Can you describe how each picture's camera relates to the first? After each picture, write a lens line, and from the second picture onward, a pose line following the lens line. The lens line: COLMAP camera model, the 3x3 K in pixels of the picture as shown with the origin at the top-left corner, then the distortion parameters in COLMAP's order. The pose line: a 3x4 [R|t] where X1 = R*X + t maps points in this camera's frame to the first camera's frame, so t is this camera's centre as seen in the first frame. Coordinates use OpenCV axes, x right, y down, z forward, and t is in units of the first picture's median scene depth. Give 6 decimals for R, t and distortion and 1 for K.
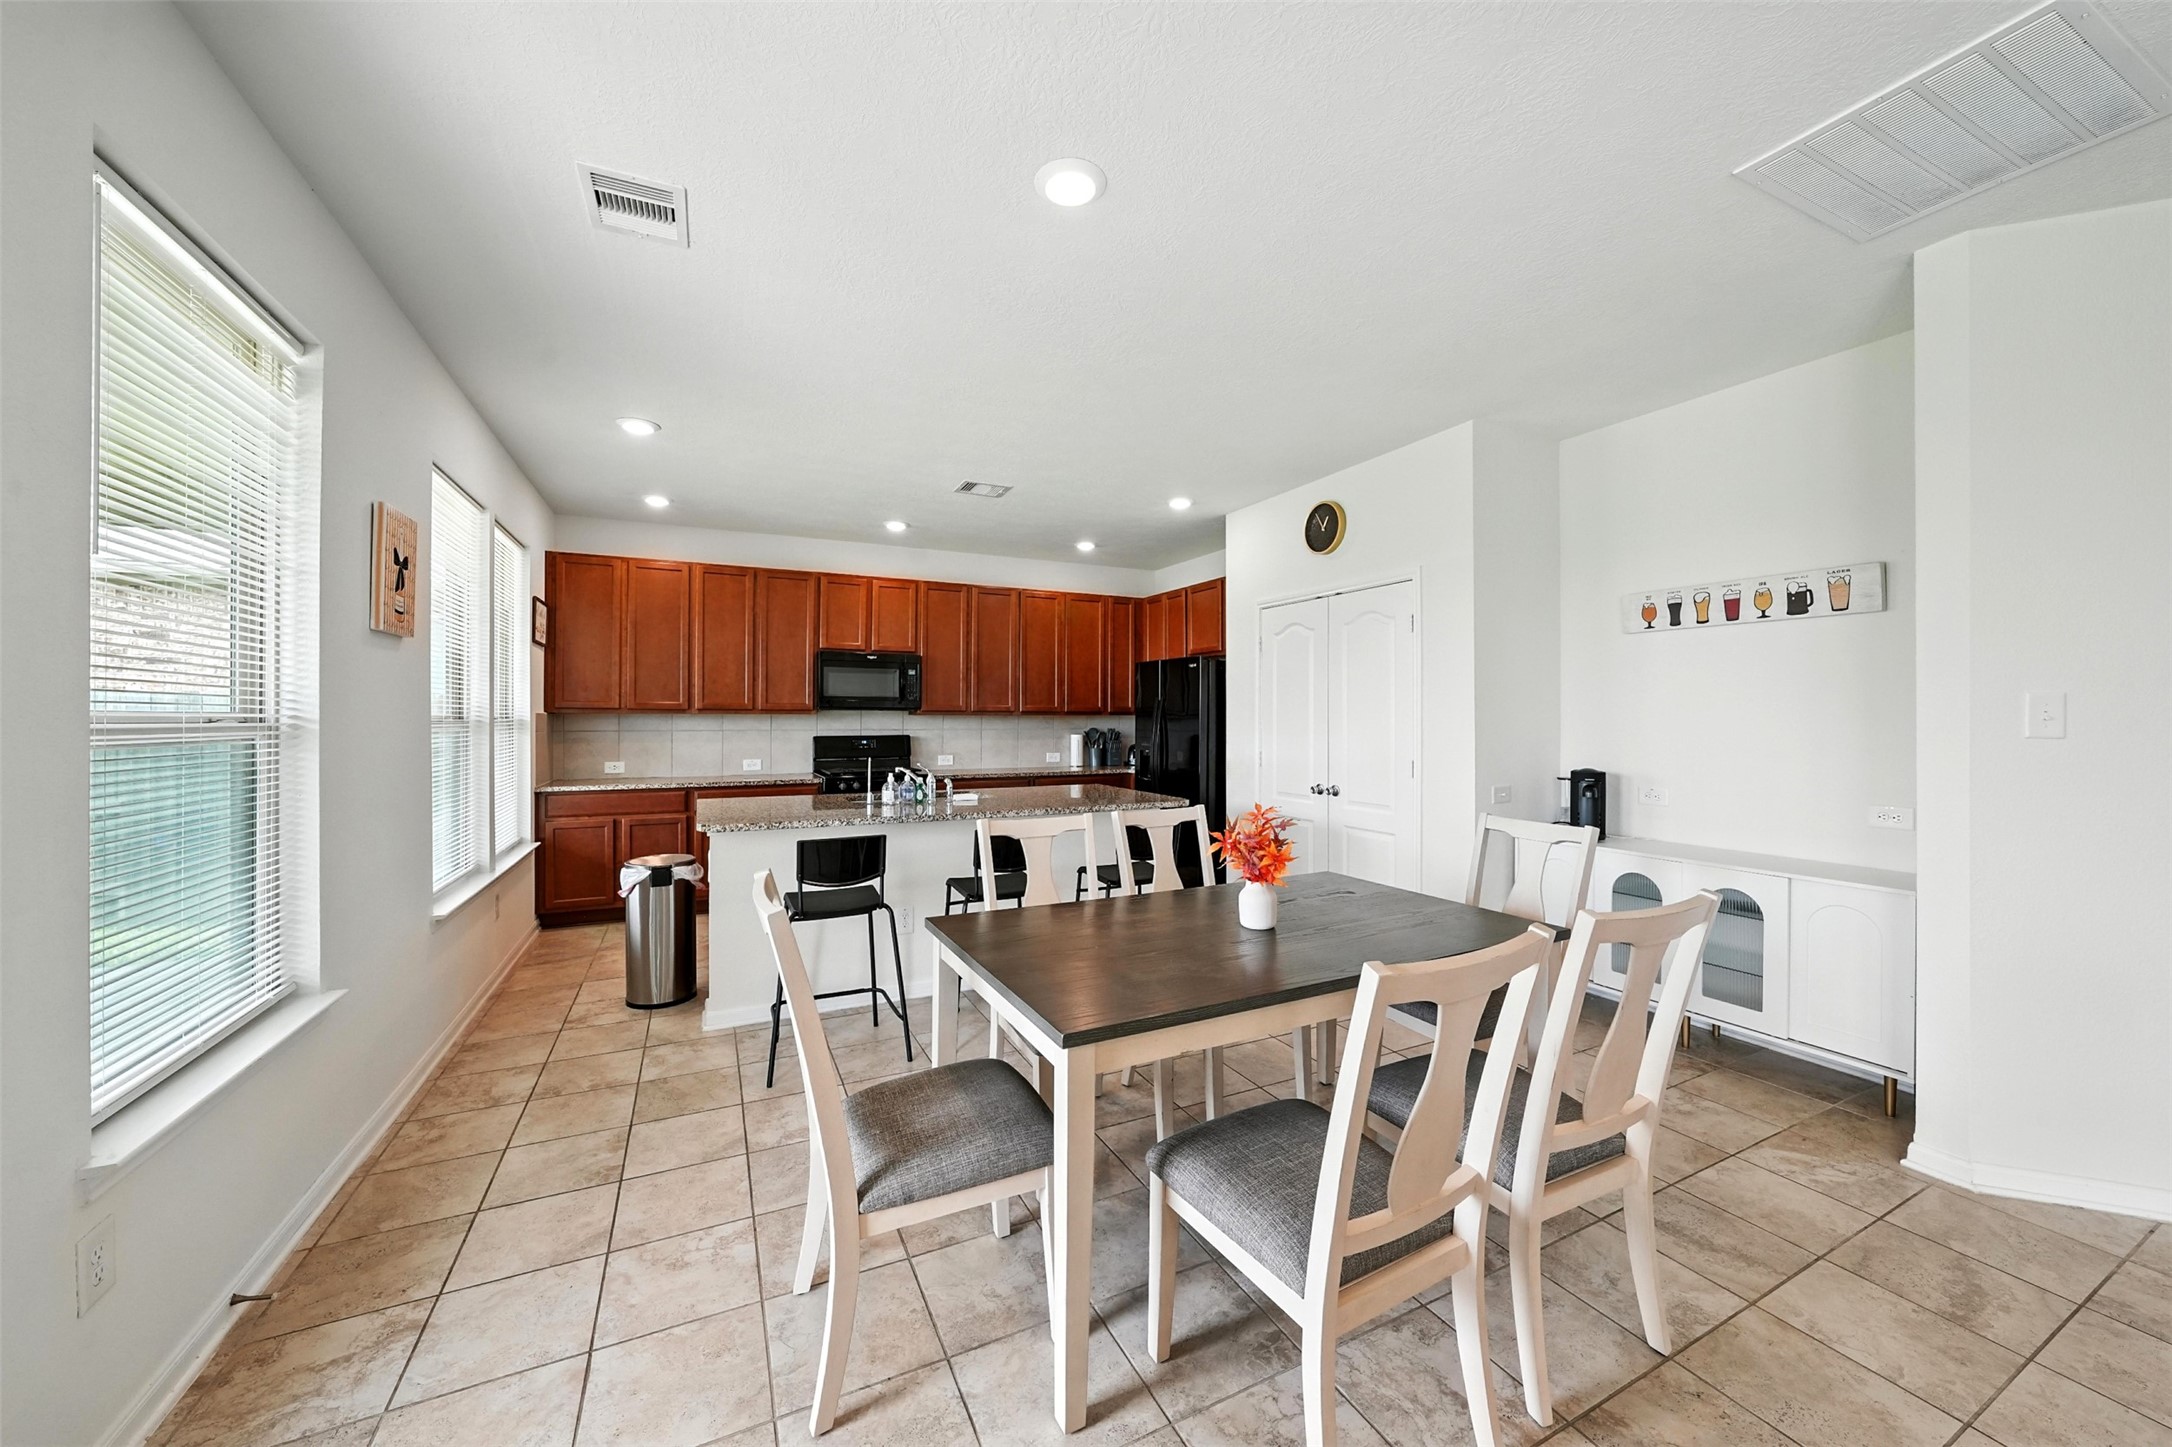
lens RADIAL K [[753.6, 0, 1077.9], [0, 753.6, 721.3], [0, 0, 1]] dist [0.000849, 0.000043]
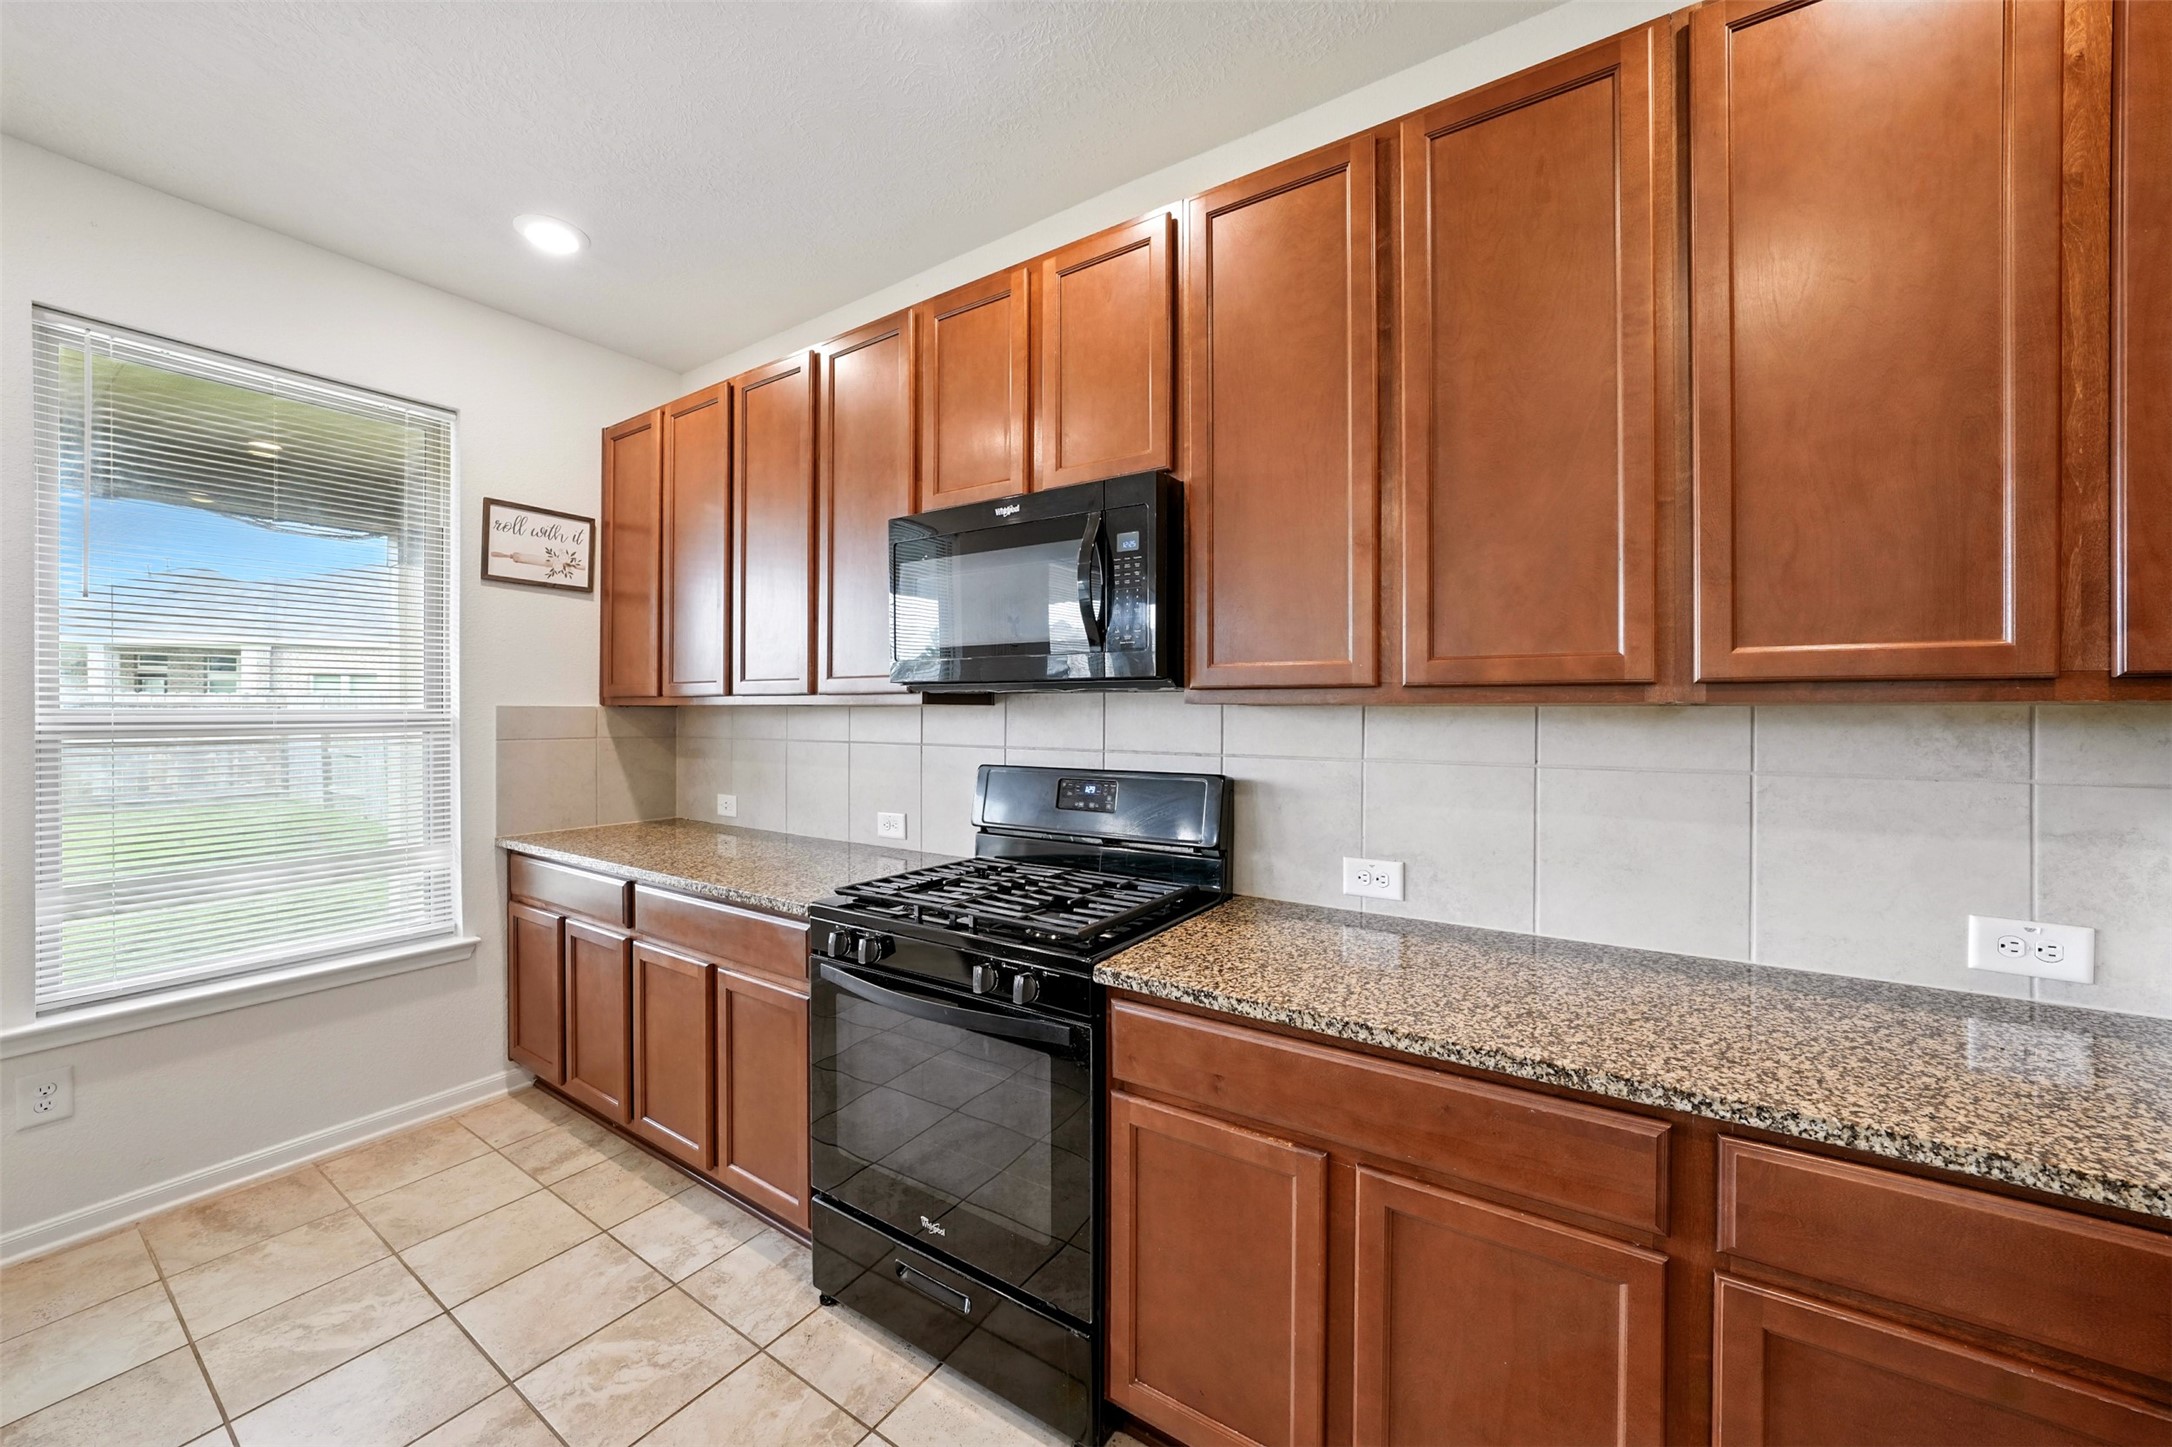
lens RADIAL K [[798.1, 0, 1080.2], [0, 798.1, 716.2], [0, 0, 1]] dist [0.000007, 0.000007]
pose [[0.490895, -0.001506, -0.871218, 0.017265], [0.001693, 0.999998, -0.000774, -0.004002], [0.871217, -0.001095, 0.490896, 0.787901]]
